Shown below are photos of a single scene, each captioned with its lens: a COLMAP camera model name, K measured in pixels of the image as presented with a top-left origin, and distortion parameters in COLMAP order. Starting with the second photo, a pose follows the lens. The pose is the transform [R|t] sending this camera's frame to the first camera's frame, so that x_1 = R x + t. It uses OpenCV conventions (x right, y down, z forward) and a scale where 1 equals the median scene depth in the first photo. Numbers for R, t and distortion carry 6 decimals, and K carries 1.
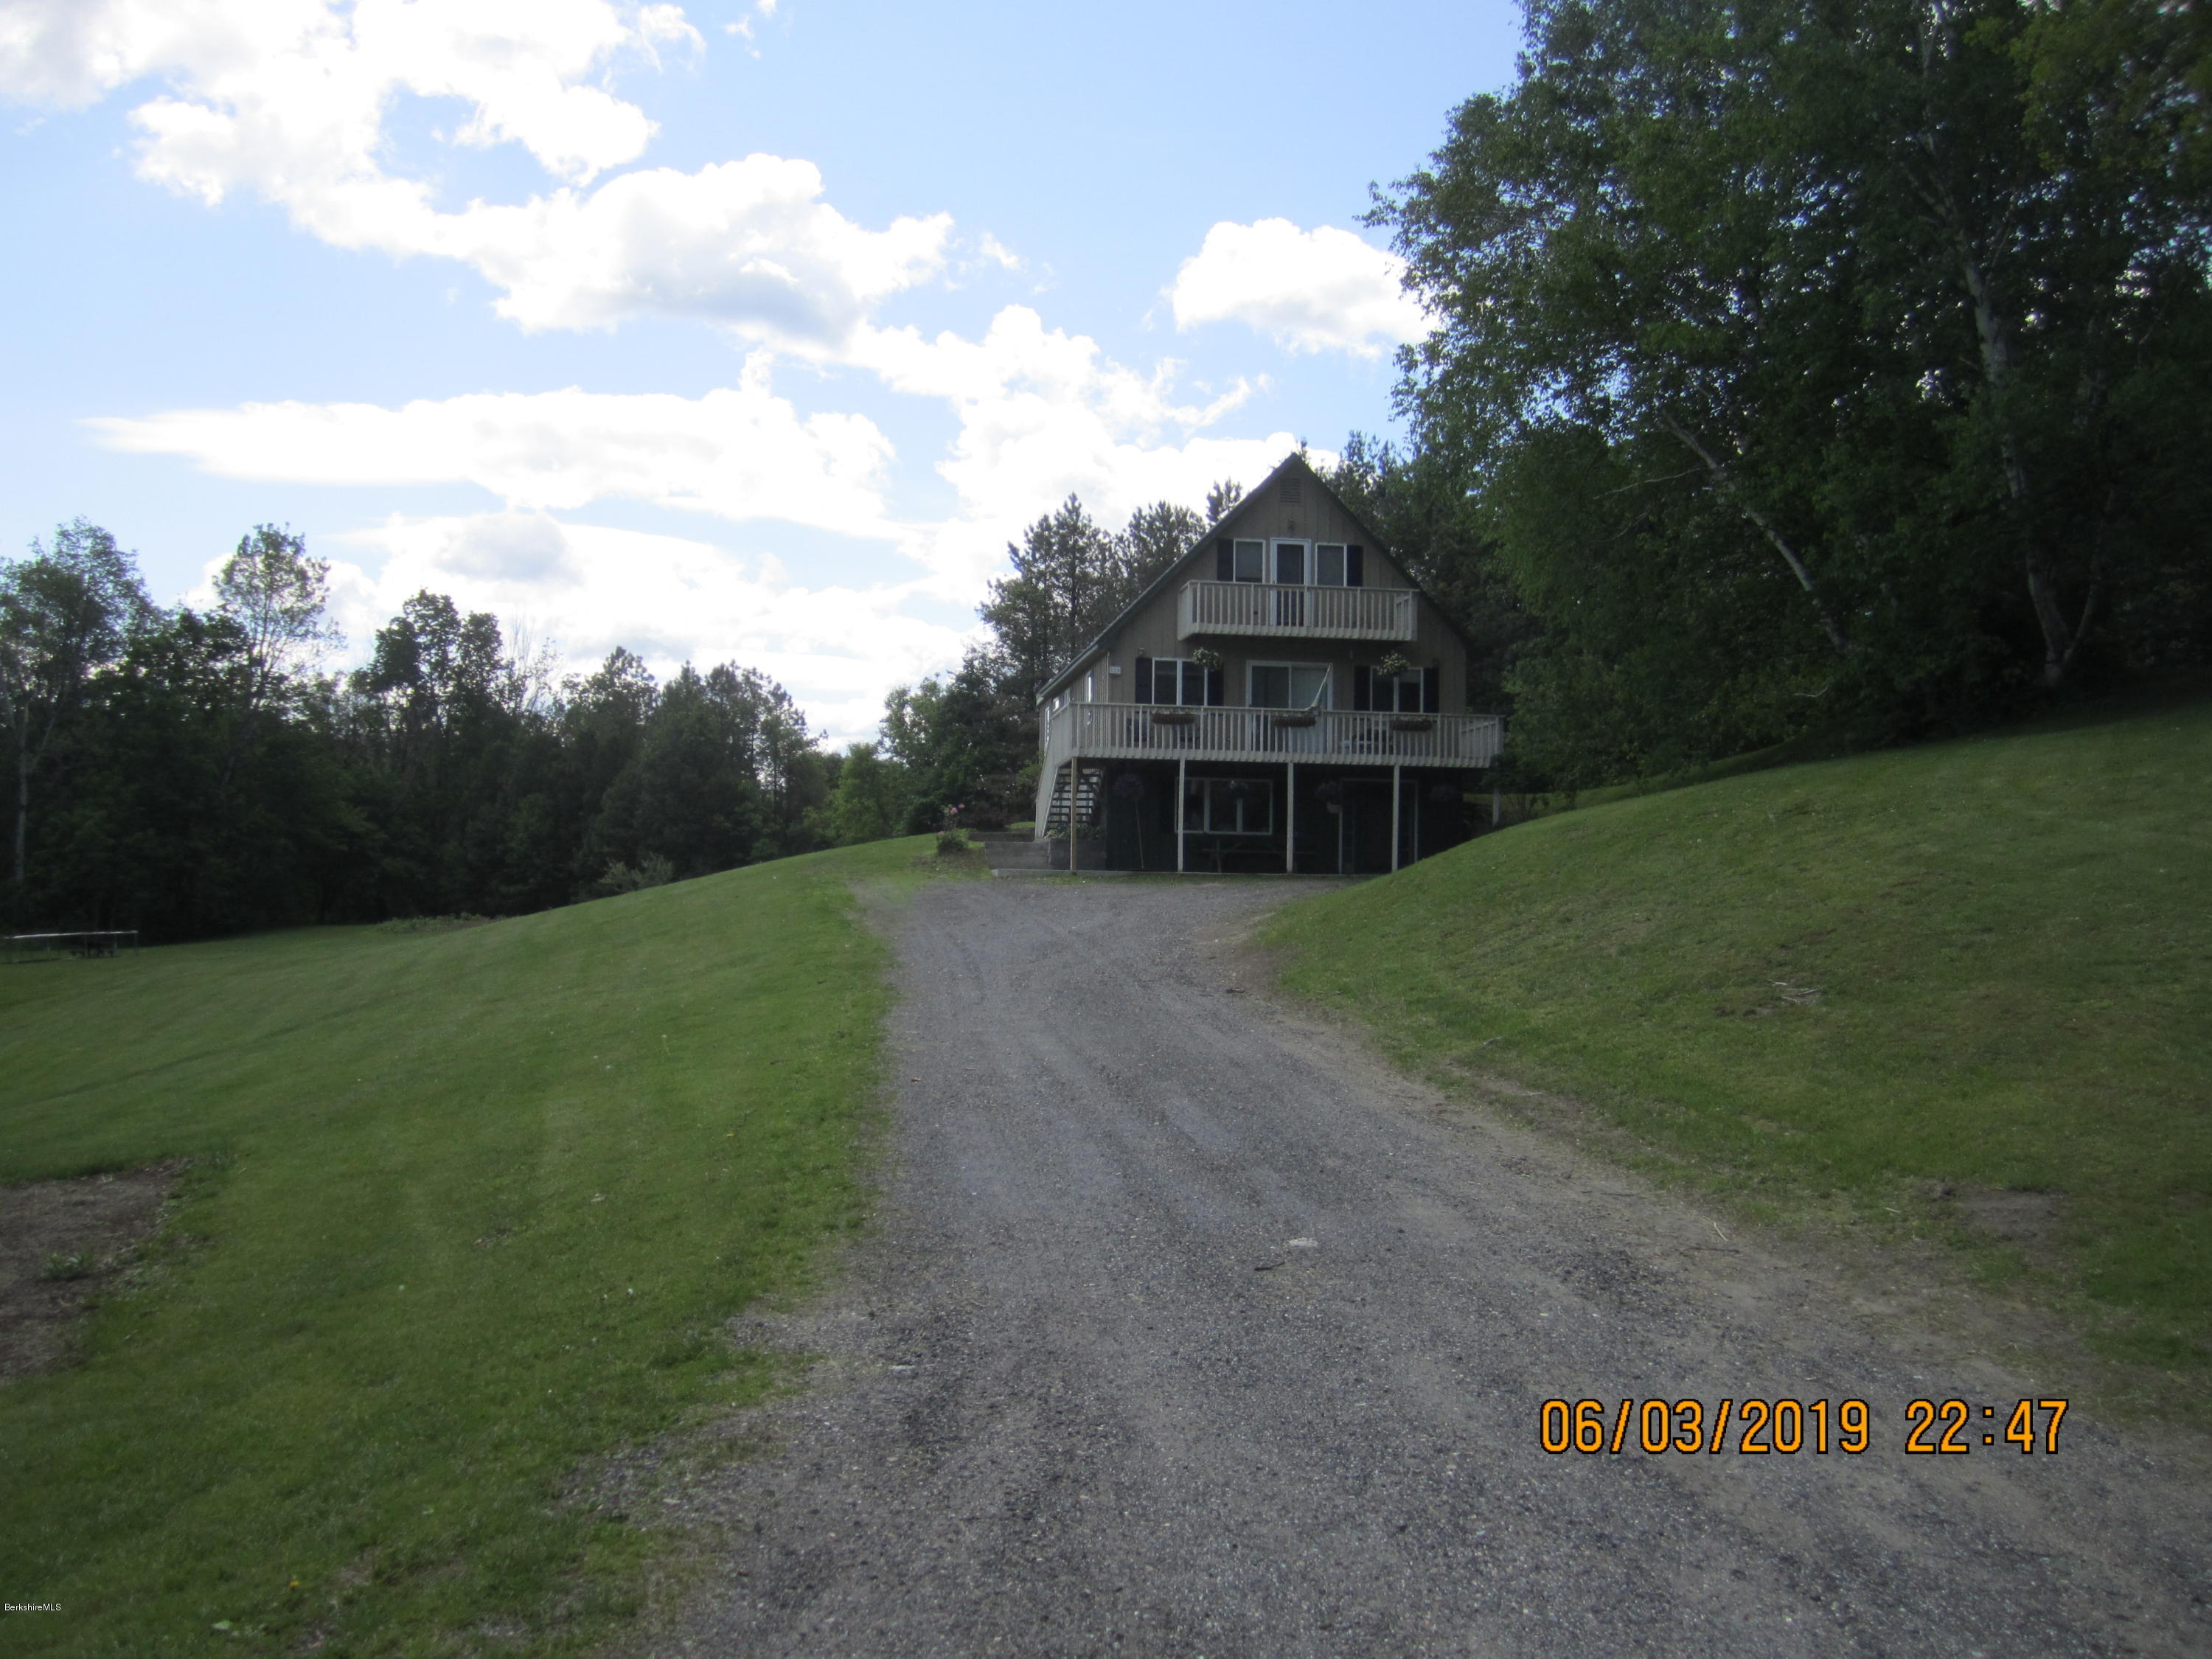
lens RADIAL K [[1840.6, 0, 1106.0], [0, 1840.6, 829.5], [0, 0, 1]] dist [-0.091503, 0.075936]
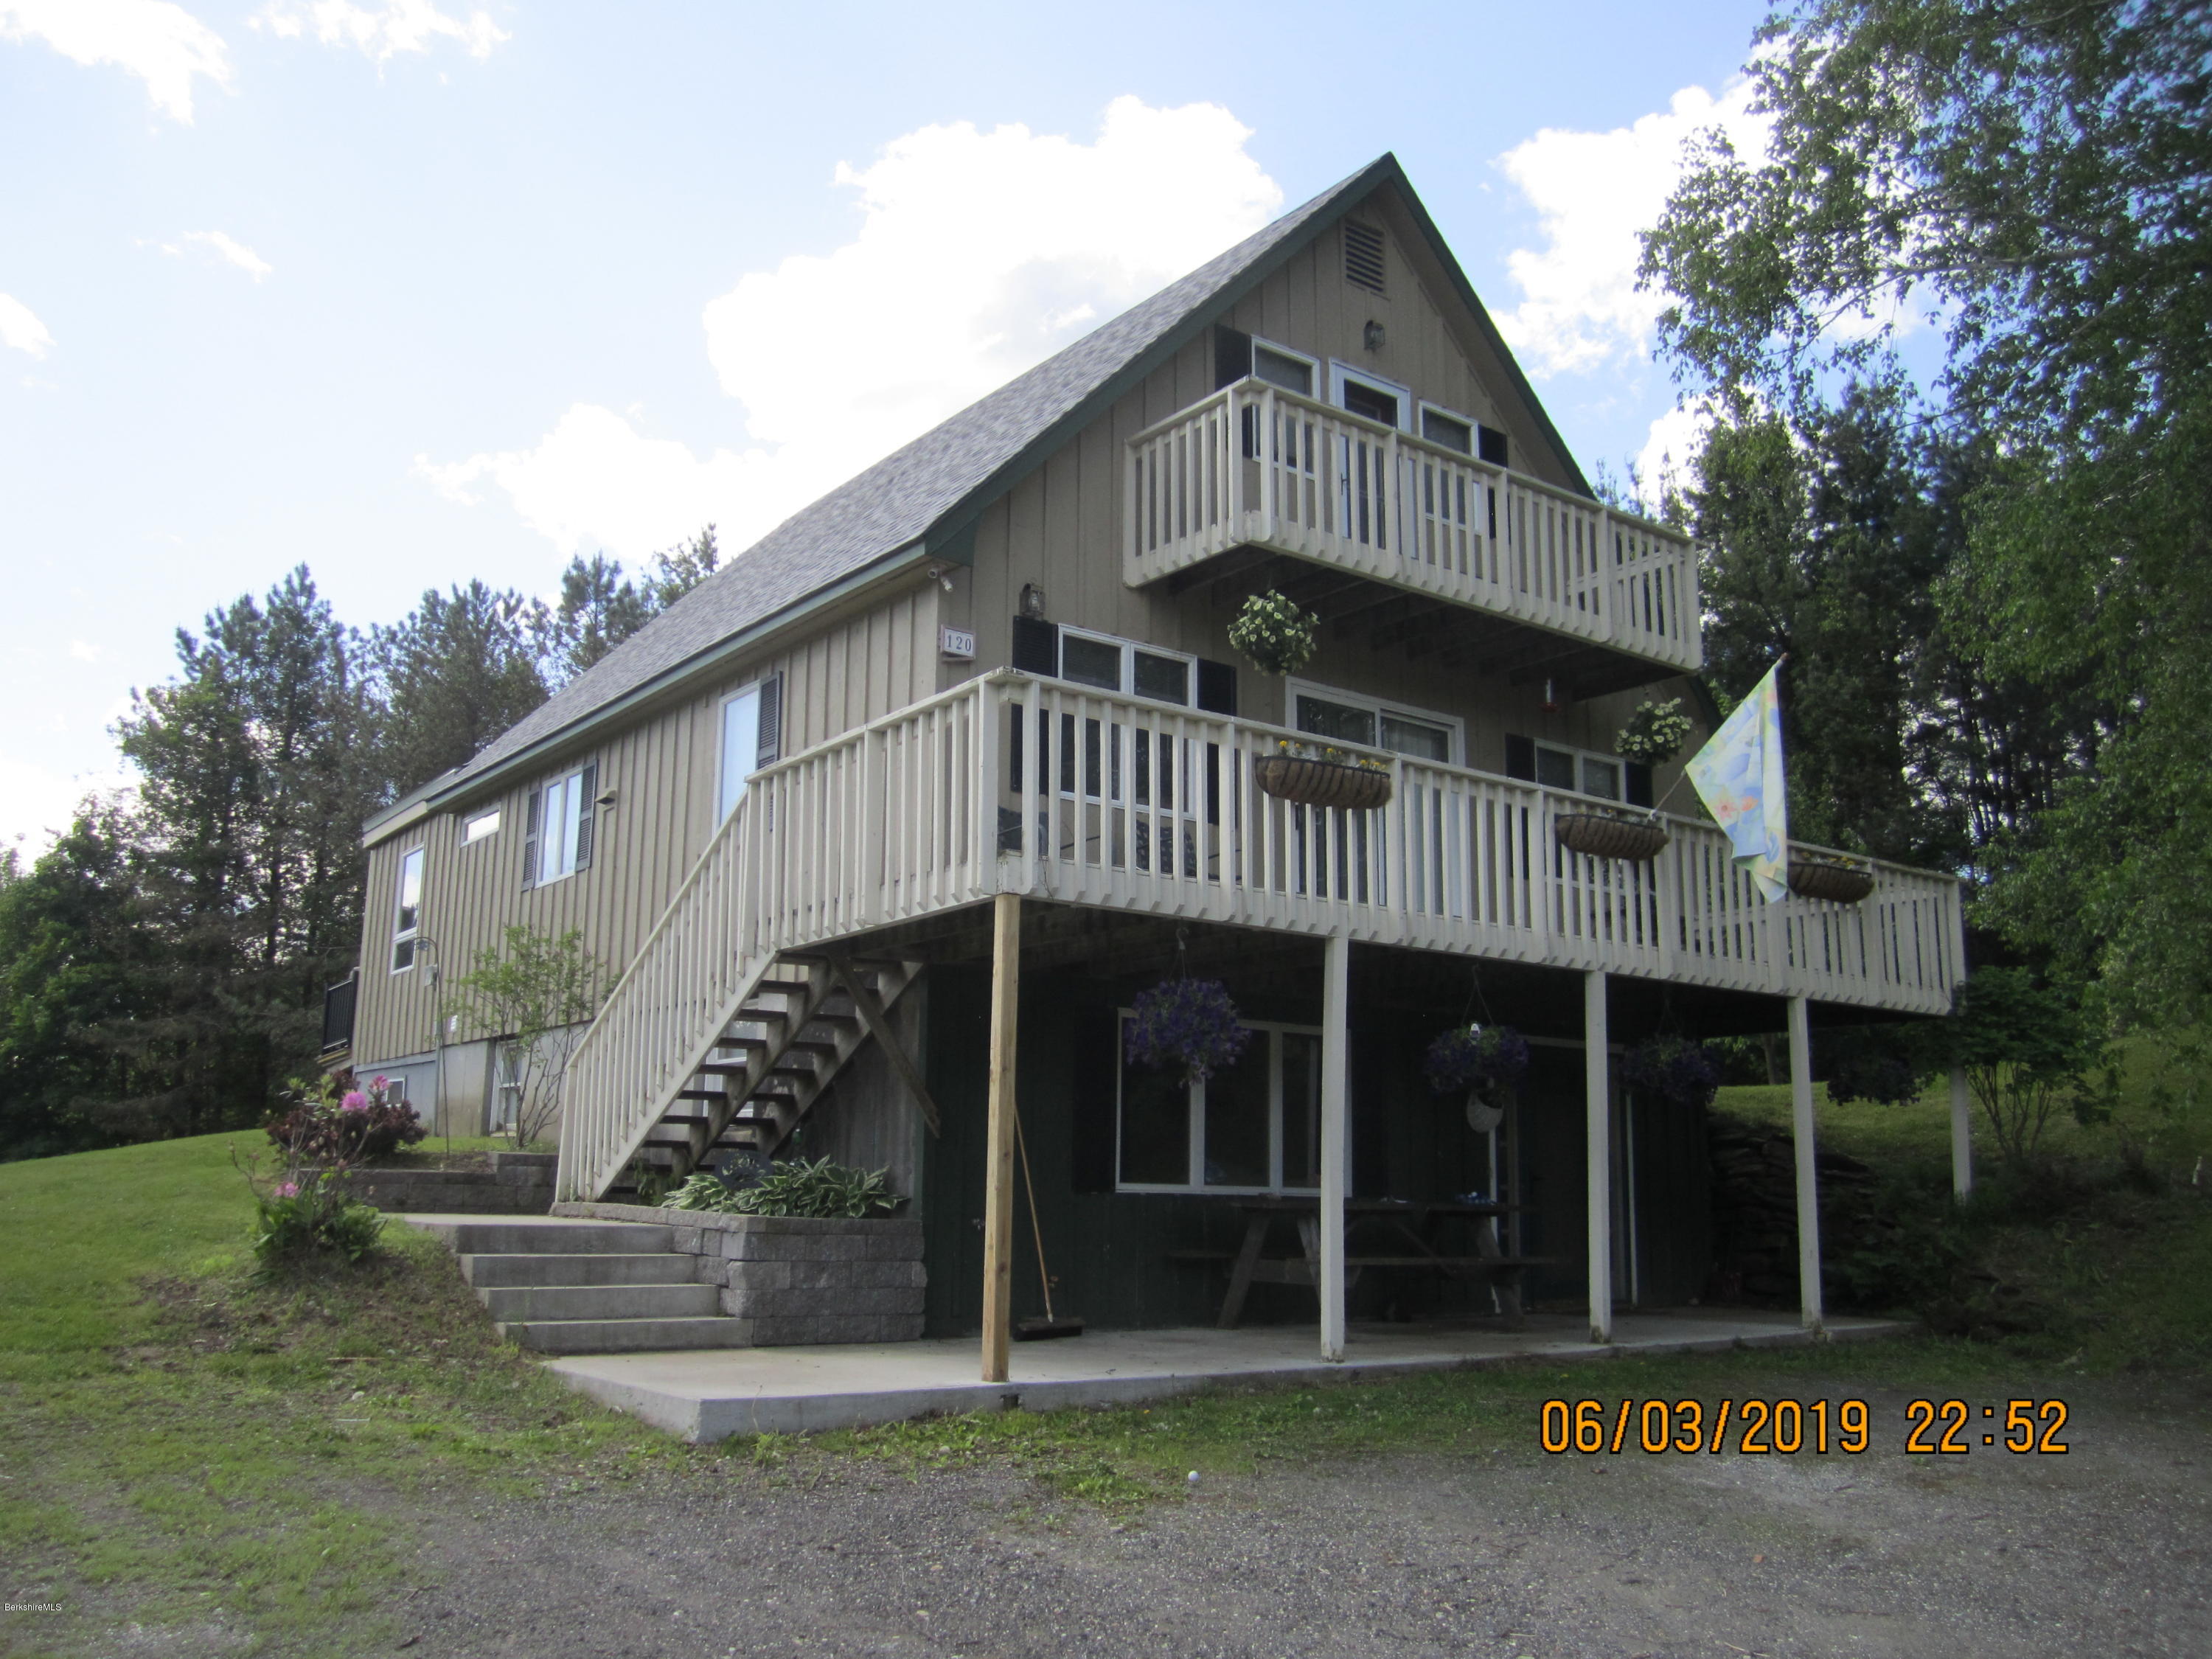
lens RADIAL K [[1840.6, 0, 1106.0], [0, 1840.6, 829.5], [0, 0, 1]] dist [-0.091503, 0.075936]
pose [[0.880651, 0.089792, 0.465179, -0.108032], [-0.016309, 0.987039, -0.159649, -0.008793], [-0.473485, 0.133008, 0.870701, 0.715418]]
